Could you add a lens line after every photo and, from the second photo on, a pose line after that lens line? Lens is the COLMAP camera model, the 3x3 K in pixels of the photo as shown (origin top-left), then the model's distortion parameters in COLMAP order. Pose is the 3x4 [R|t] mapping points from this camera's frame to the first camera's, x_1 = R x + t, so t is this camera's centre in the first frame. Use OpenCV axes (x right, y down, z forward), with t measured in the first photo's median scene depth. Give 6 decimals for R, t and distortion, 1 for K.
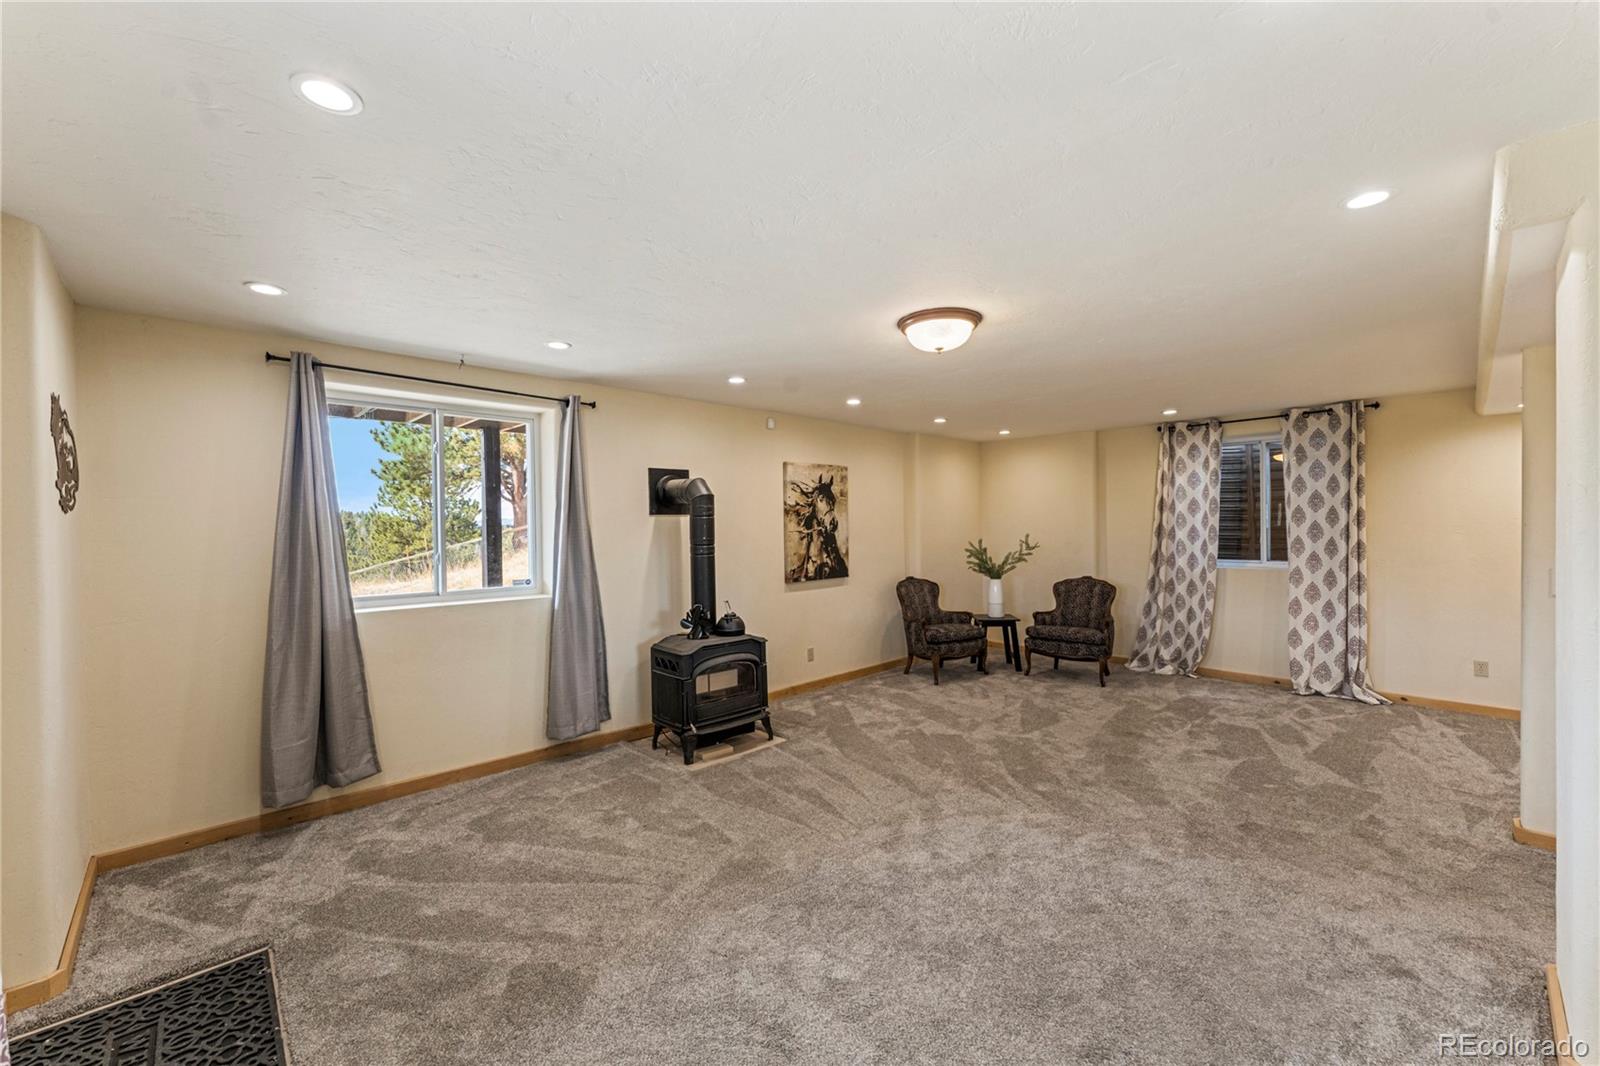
lens RADIAL K [[630.9, 0, 781.9], [0, 630.9, 530.6], [0, 0, 1]] dist [0.001076, -0.000004]
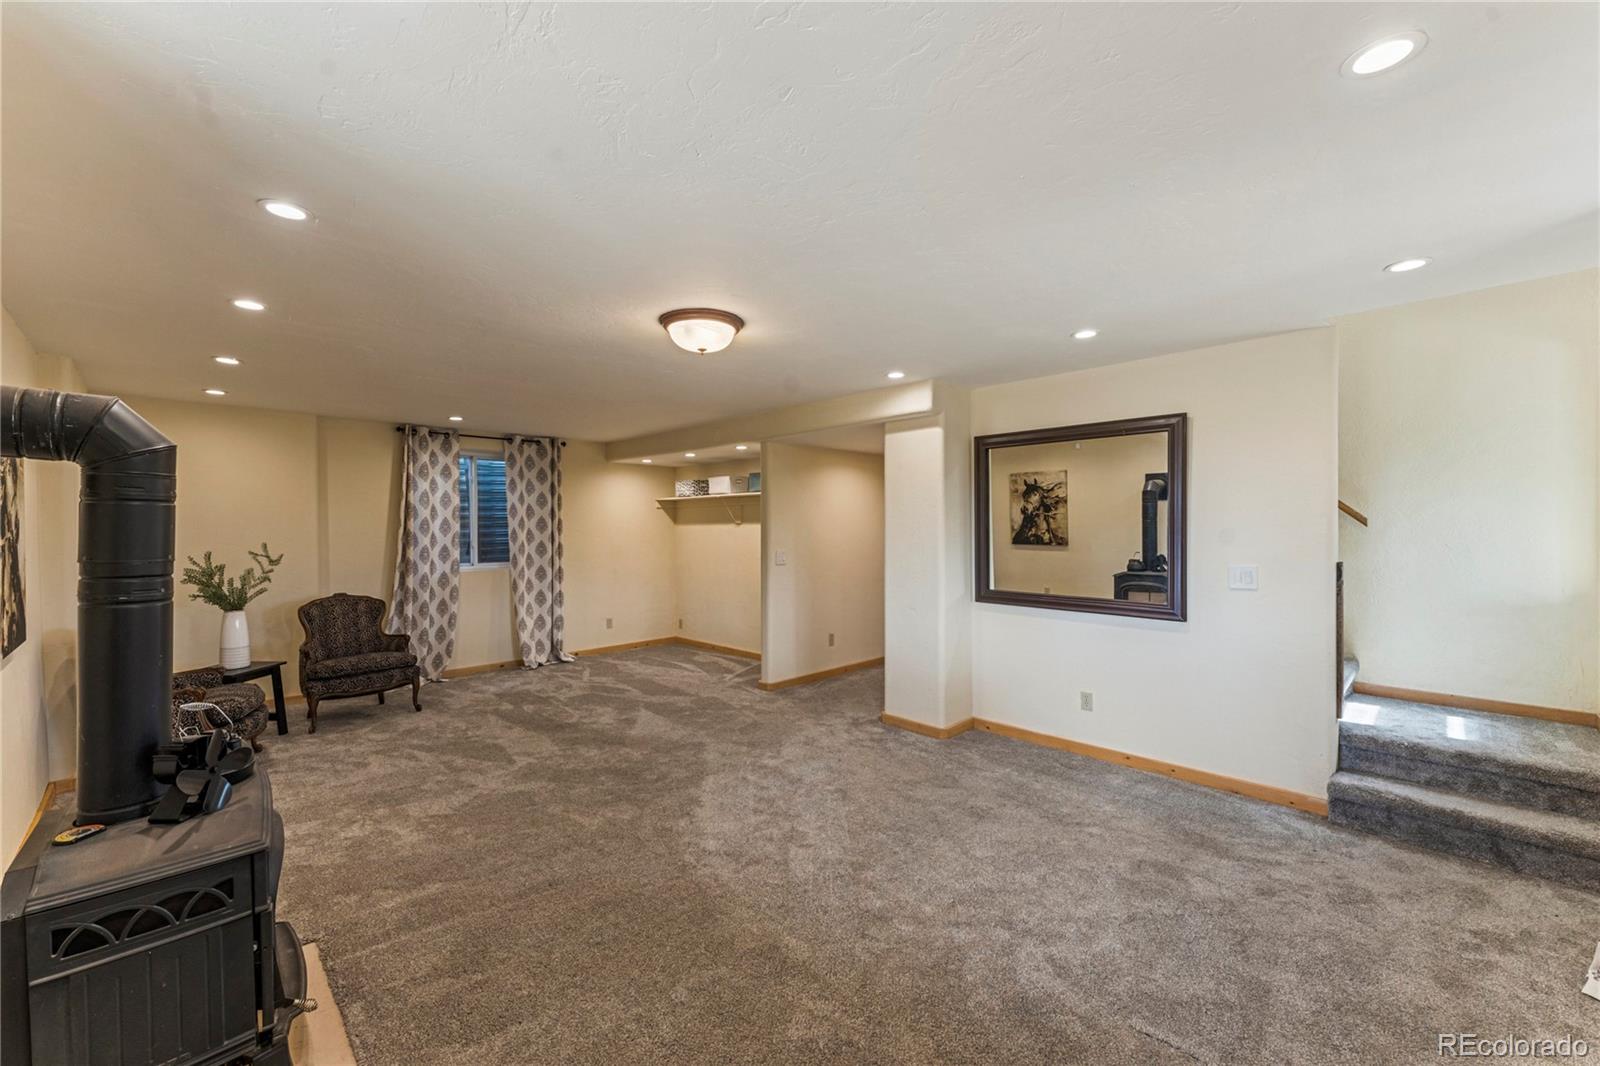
lens RADIAL K [[640.9, 0, 796.2], [0, 640.9, 529.8], [0, 0, 1]] dist [0.001476, -0.000195]
pose [[-0.033496, 0.007309, 0.999412, -0.467636], [0.013098, 0.999891, -0.006874, 0.003833], [-0.999353, 0.012860, -0.033588, 0.550642]]
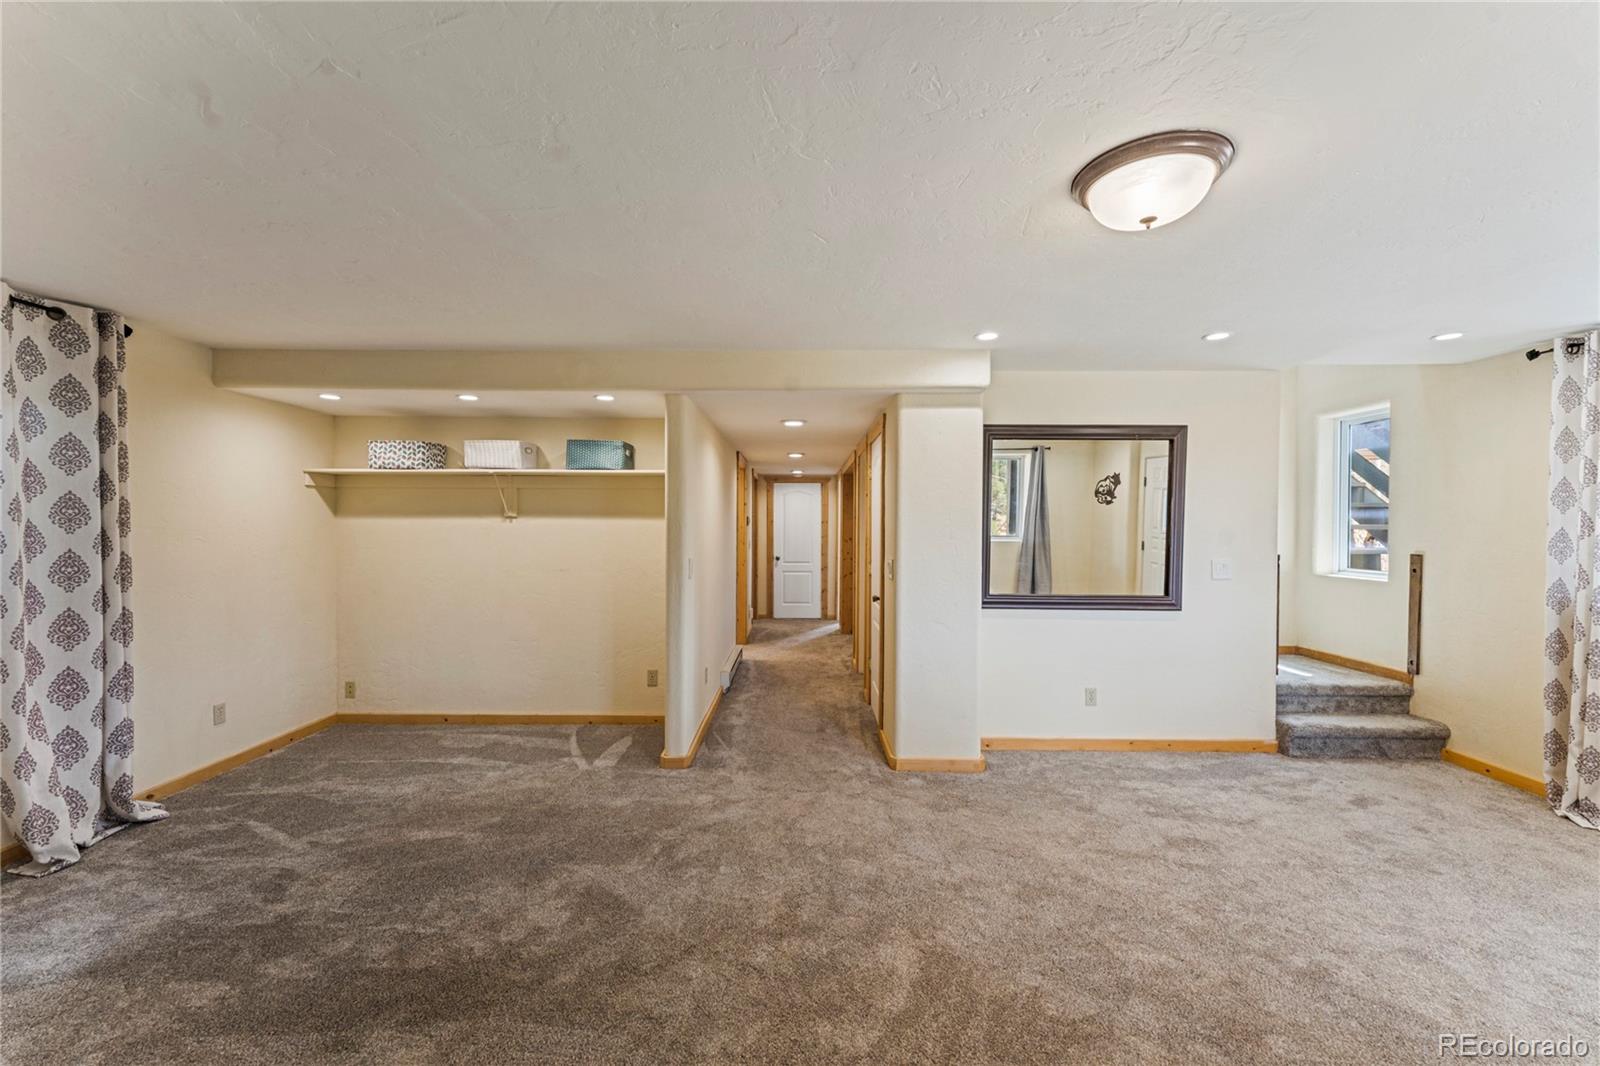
lens RADIAL K [[640.9, 0, 796.2], [0, 640.9, 529.8], [0, 0, 1]] dist [0.001476, -0.000195]
pose [[-0.732245, 0.002326, 0.681037, 0.051831], [0.010132, 0.999921, 0.007479, -0.005510], [-0.680966, 0.012376, -0.732211, 1.024091]]
